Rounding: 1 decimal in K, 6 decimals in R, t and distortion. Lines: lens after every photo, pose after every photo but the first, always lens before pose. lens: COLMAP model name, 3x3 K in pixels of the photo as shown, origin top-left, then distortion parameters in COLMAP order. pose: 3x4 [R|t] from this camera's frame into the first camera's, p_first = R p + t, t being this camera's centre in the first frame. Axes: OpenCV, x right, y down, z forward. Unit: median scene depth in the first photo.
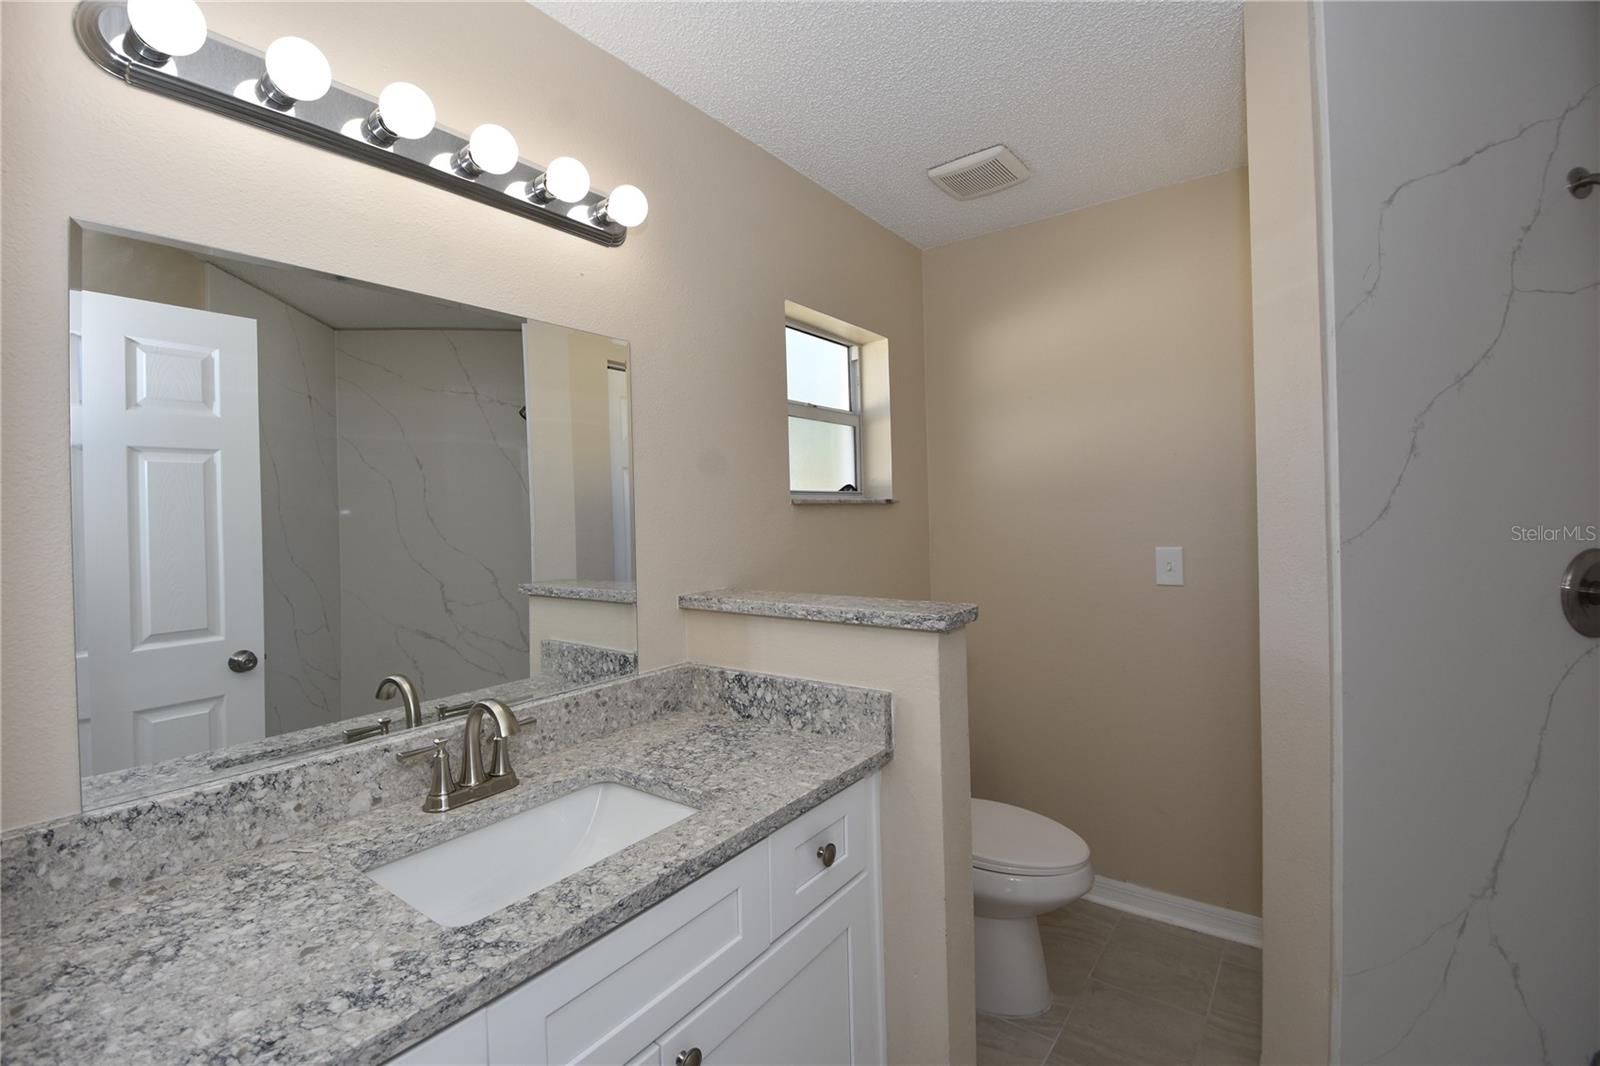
lens RADIAL K [[704.2, 0, 800.0], [0, 704.2, 533.0], [0, 0, 1]] dist [-0.000728, -0.014772]
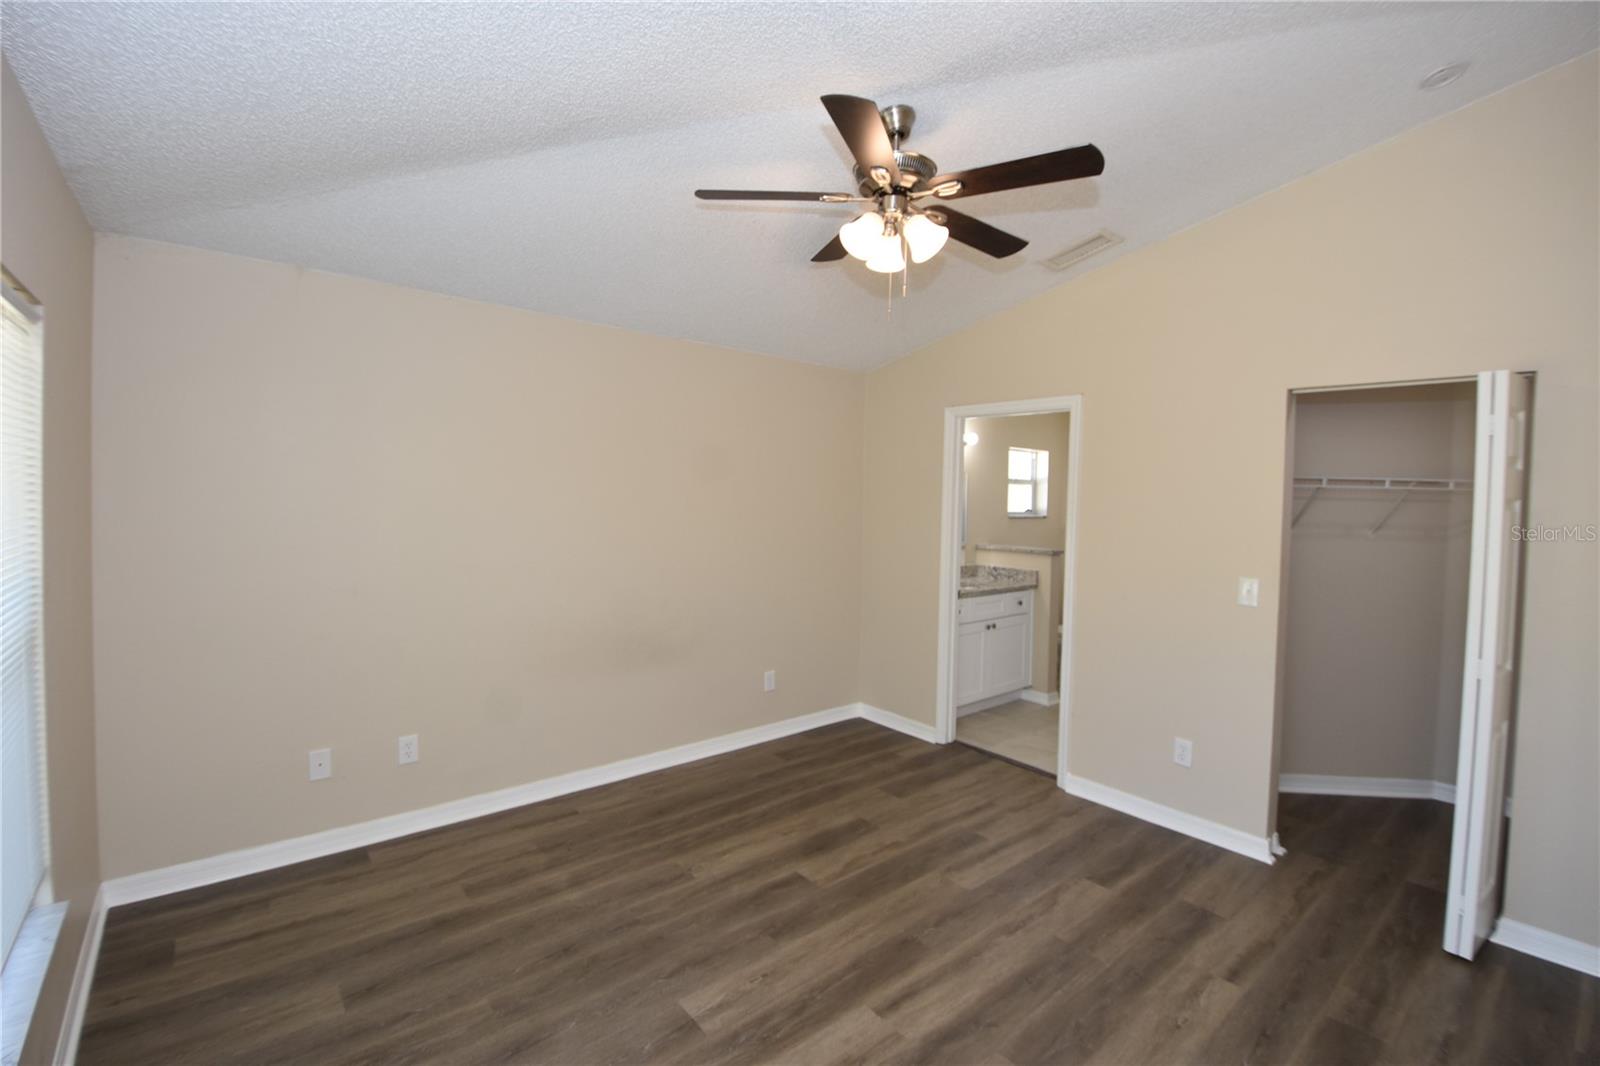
lens RADIAL K [[705.9, 0, 802.3], [0, 705.9, 520.6], [0, 0, 1]] dist [0.018880, -0.000386]
pose [[0.971878, 0.051547, -0.229773, -0.255049], [-0.049264, 0.998663, 0.015668, -0.048173], [0.230274, -0.003908, 0.973118, -3.112889]]
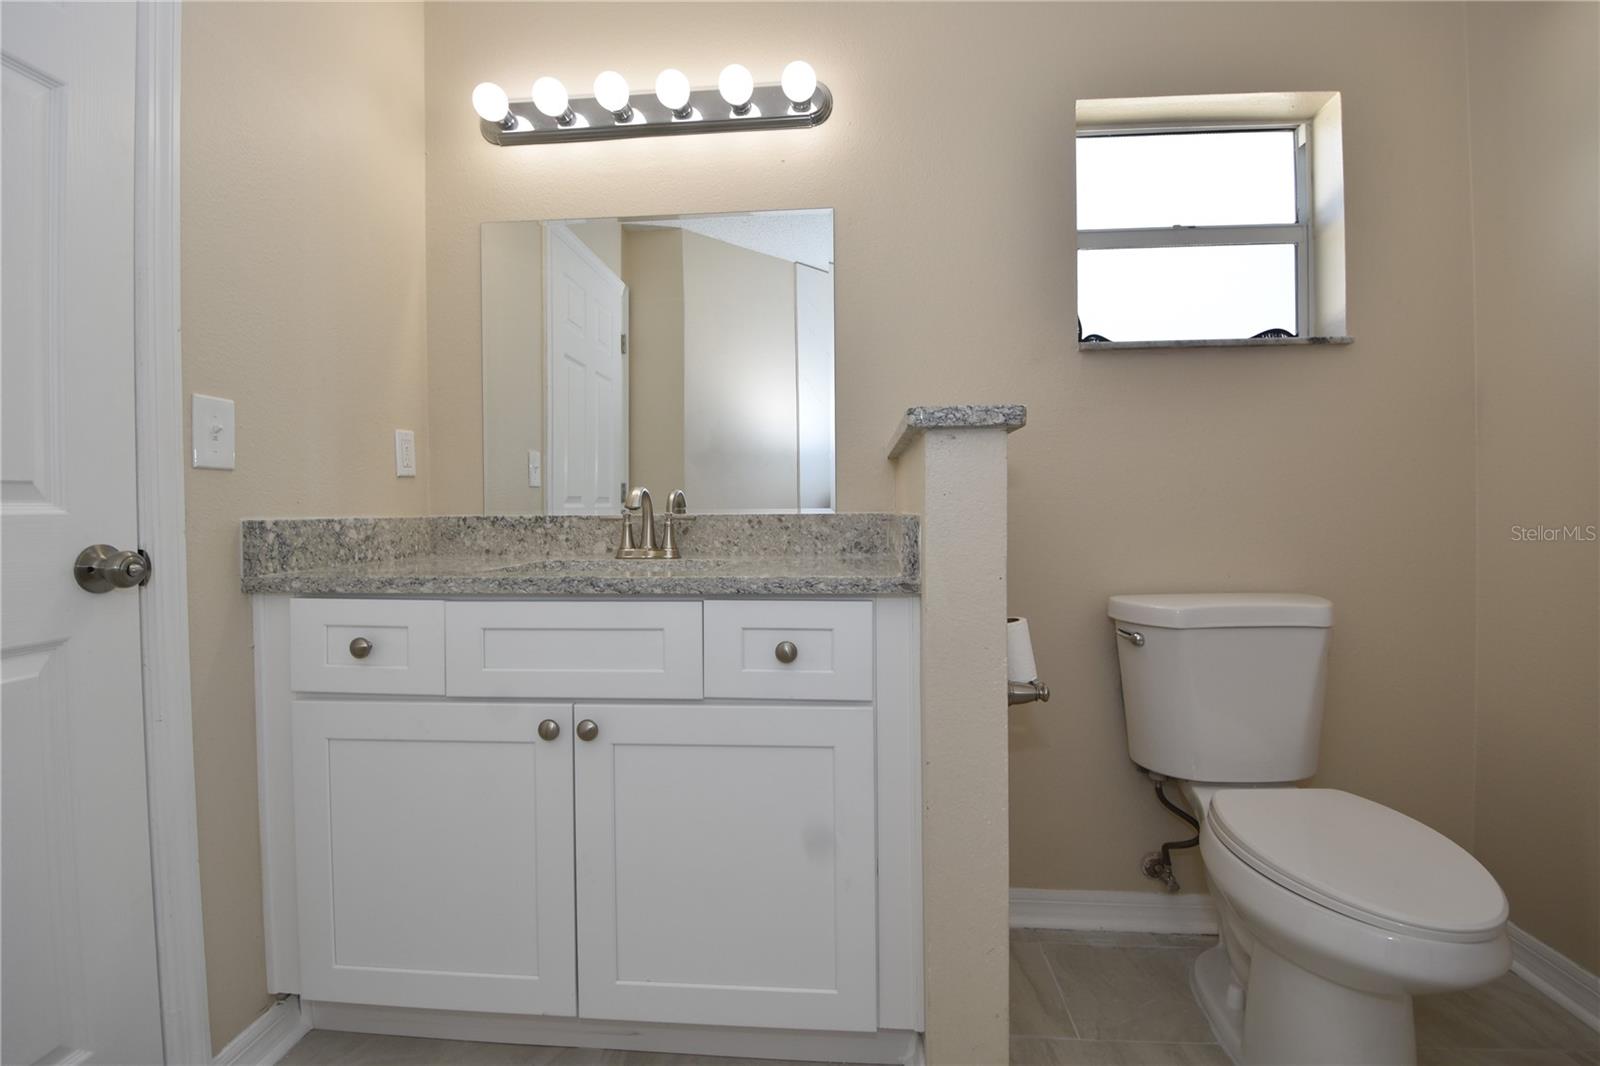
lens RADIAL K [[705.9, 0, 802.3], [0, 705.9, 520.6], [0, 0, 1]] dist [0.018880, -0.000386]
pose [[0.534515, 0.037505, -0.844326, 0.776498], [-0.026129, 0.999271, 0.027846, 0.207656], [0.844755, 0.007178, 0.535105, 0.411455]]
